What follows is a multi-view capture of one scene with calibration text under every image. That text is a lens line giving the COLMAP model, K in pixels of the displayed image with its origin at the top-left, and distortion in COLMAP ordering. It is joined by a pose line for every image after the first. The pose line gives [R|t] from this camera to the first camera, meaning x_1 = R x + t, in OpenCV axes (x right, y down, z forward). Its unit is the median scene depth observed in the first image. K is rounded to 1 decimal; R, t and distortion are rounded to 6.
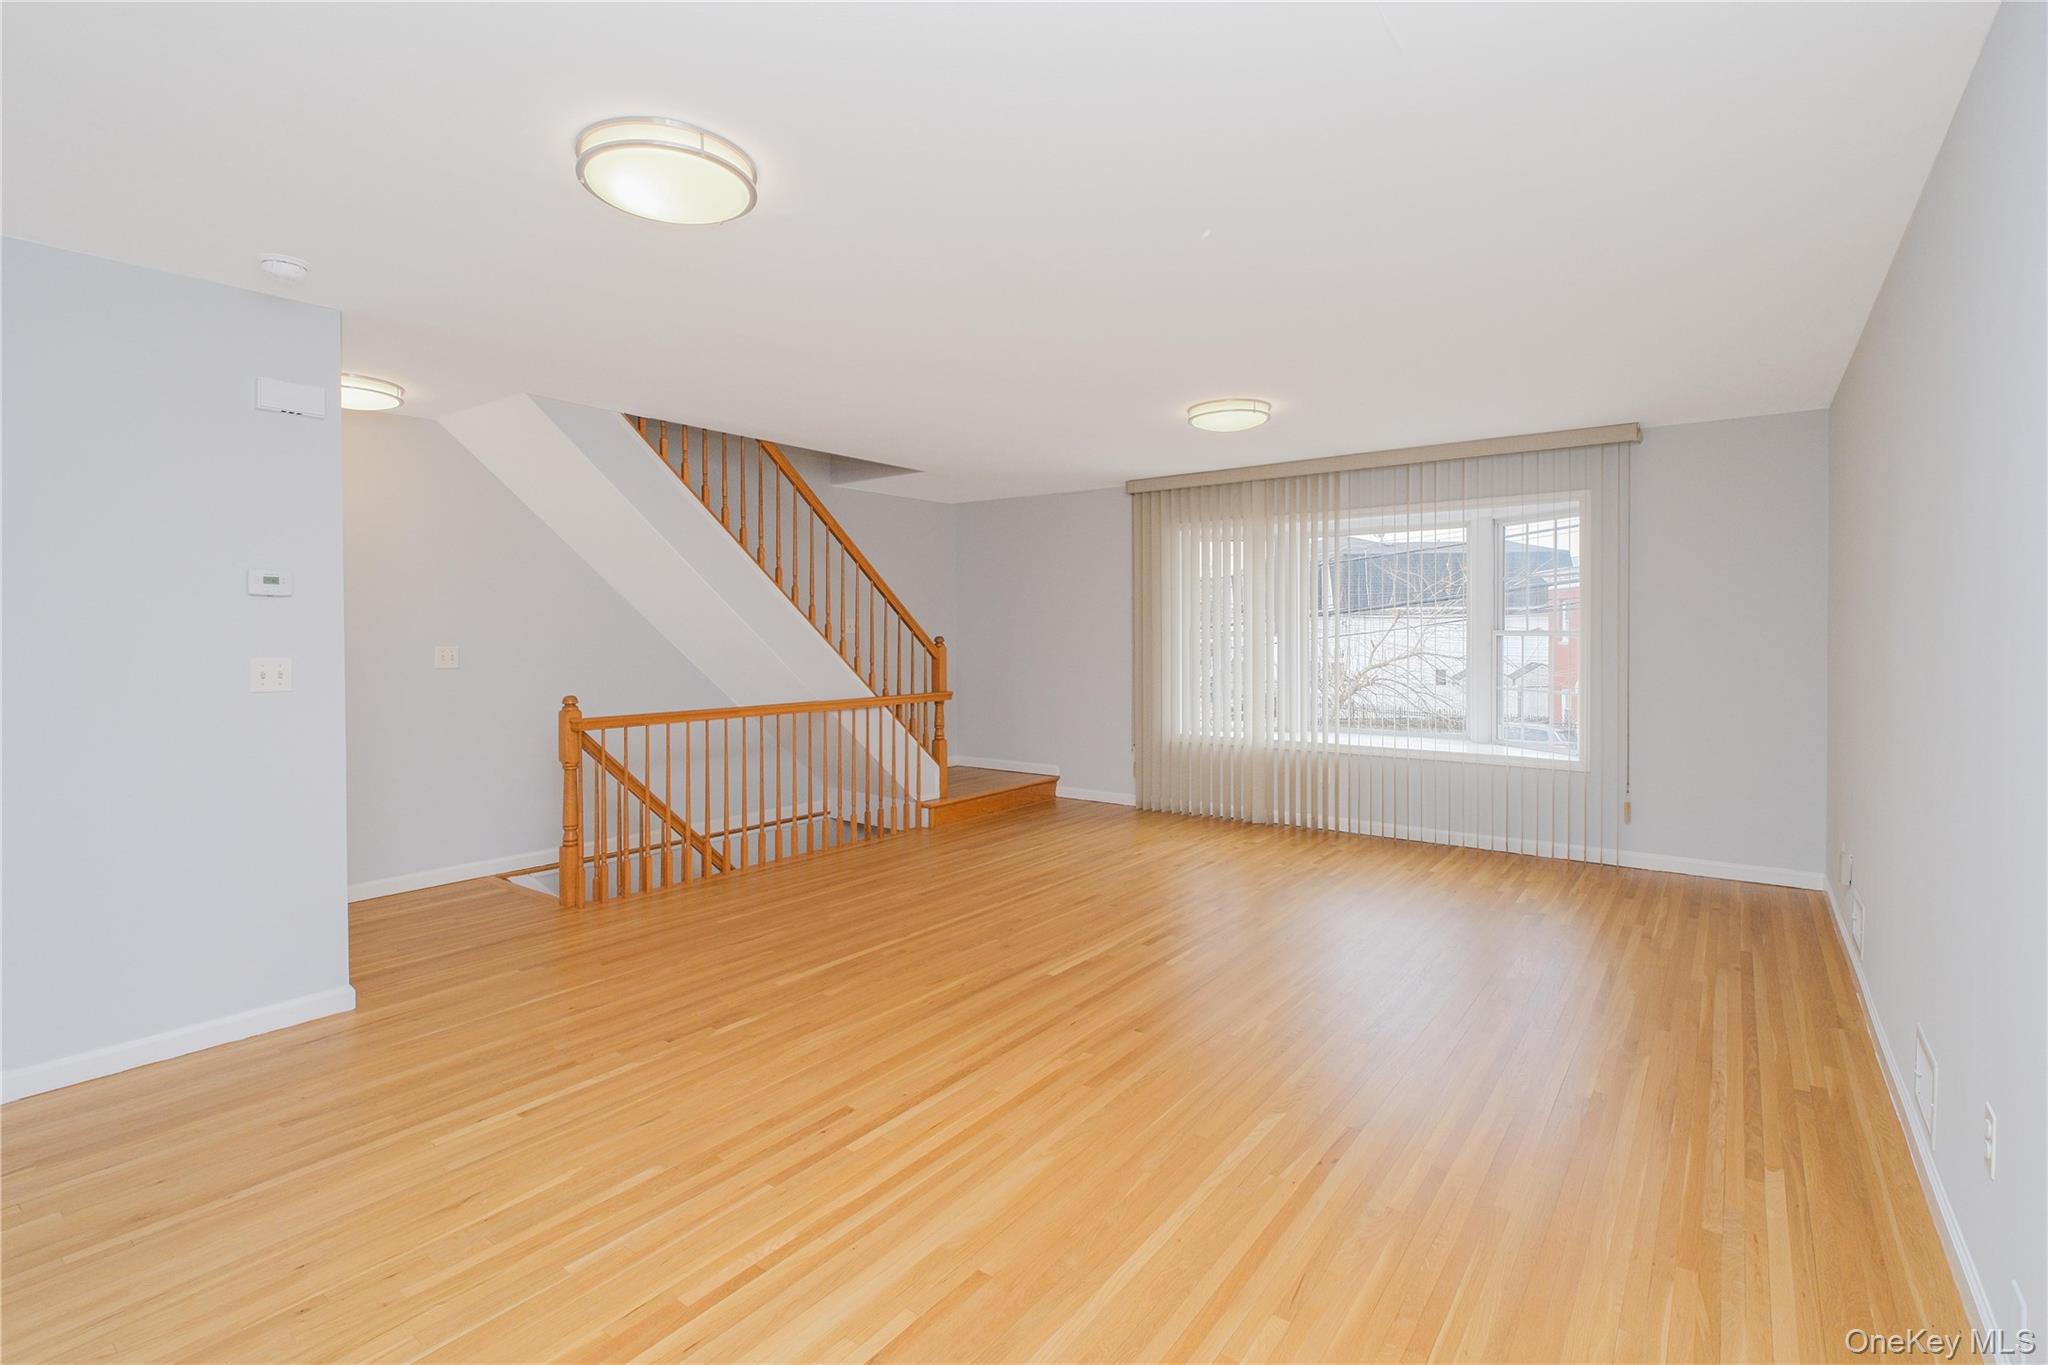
lens RADIAL K [[994.0, 0, 1024.8], [0, 994.0, 642.1], [0, 0, 1]] dist [0.000720, 0.000055]
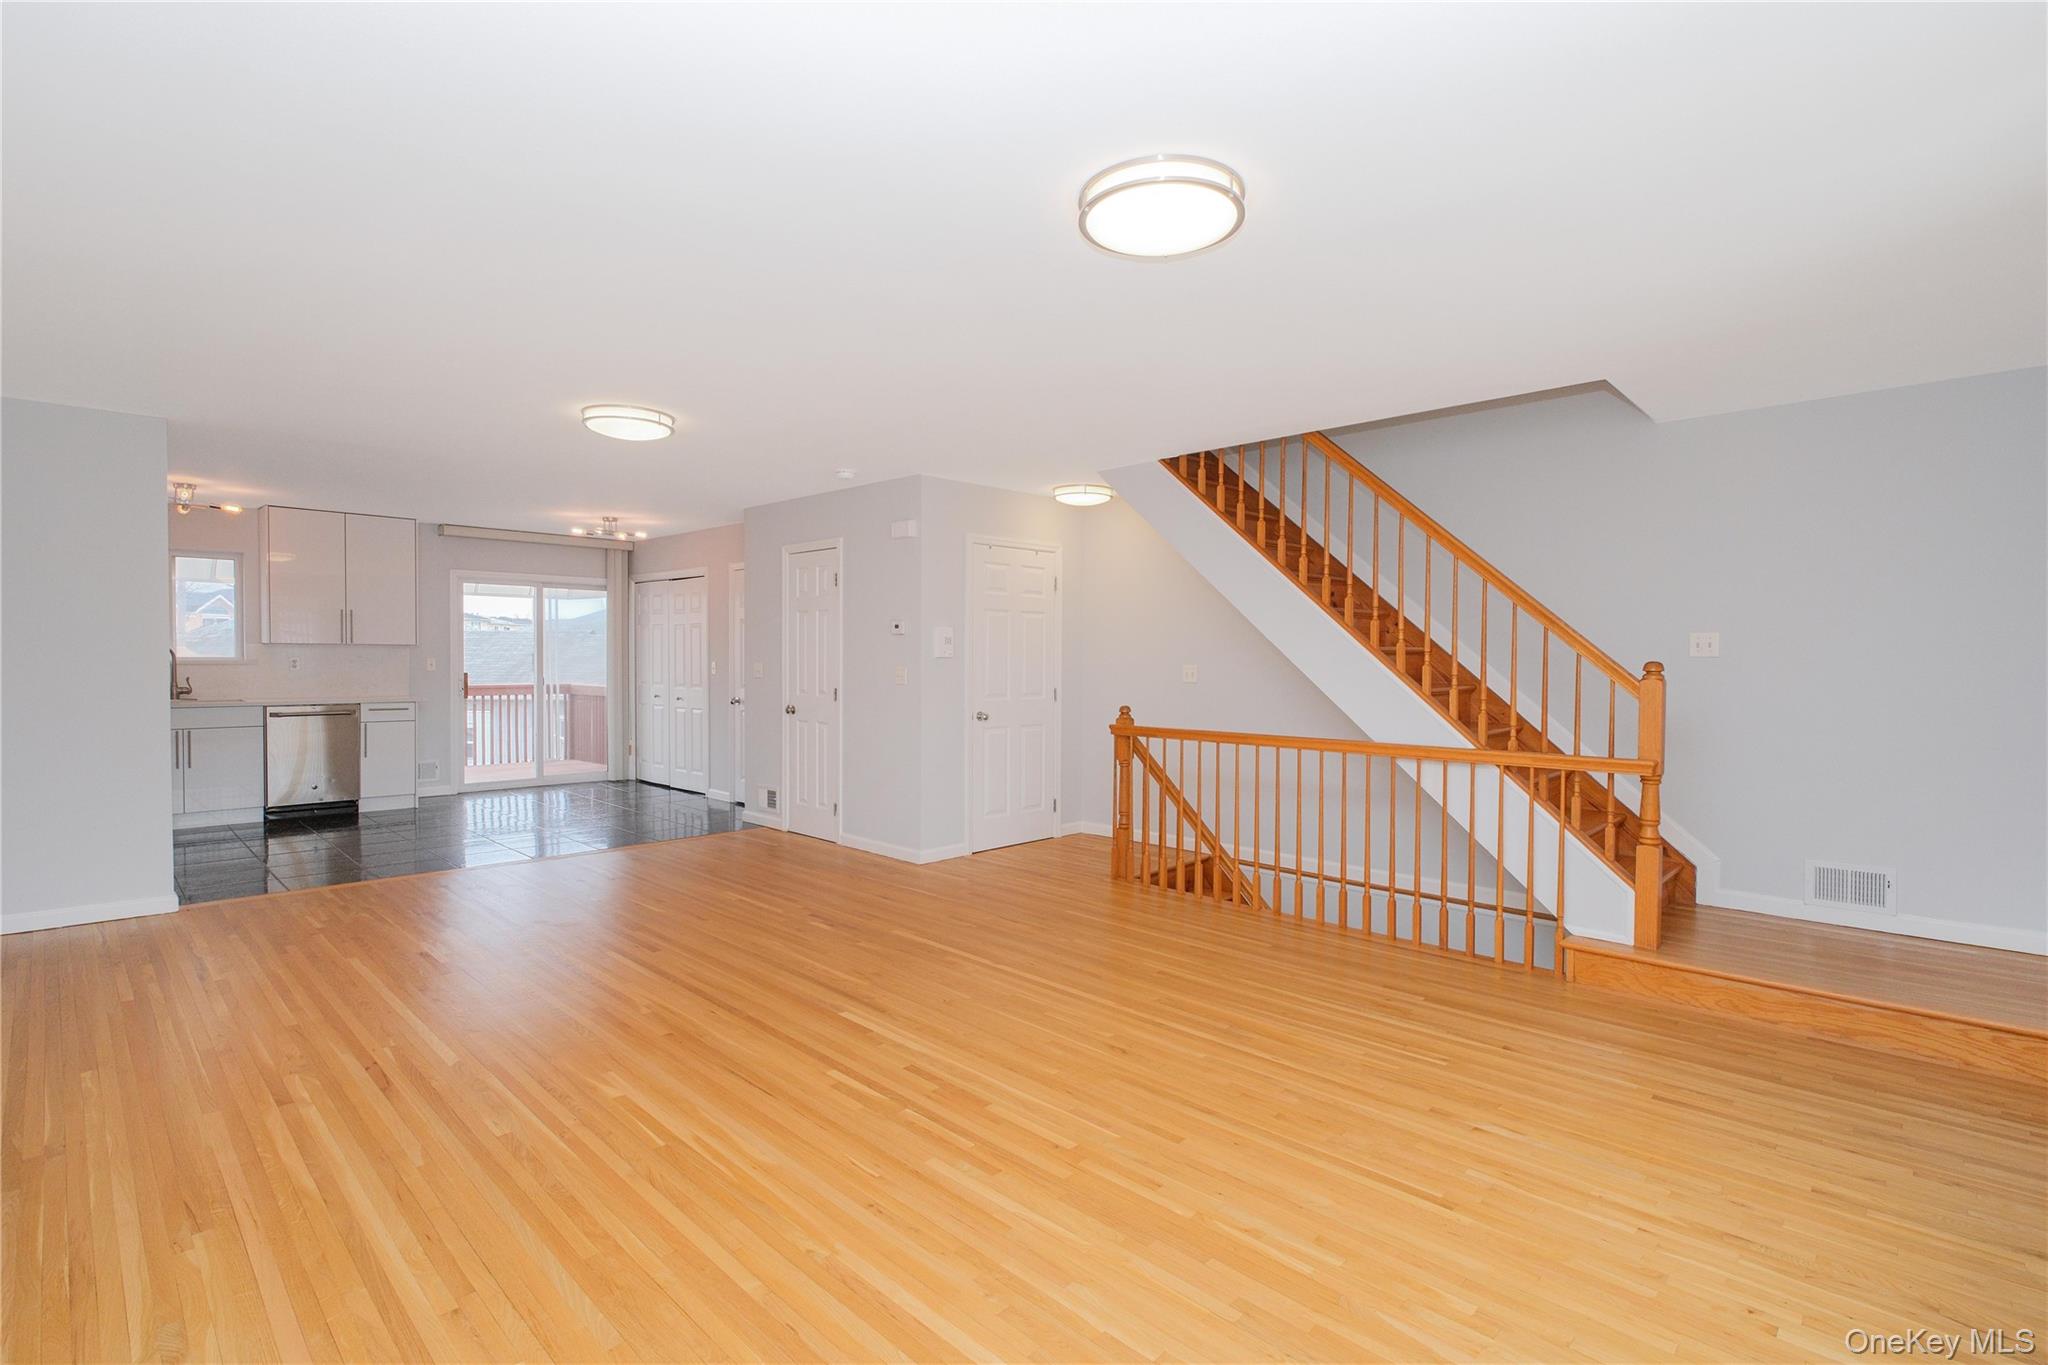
lens RADIAL K [[962.8, 0, 1024.0], [0, 962.8, 682.5], [0, 0, 1]] dist [0.000896, -0.000320]
pose [[-0.156748, 0.028528, -0.987227, 0.666473], [-0.012823, 0.999440, 0.030917, -0.008735], [0.987555, 0.017505, -0.156294, 0.971706]]
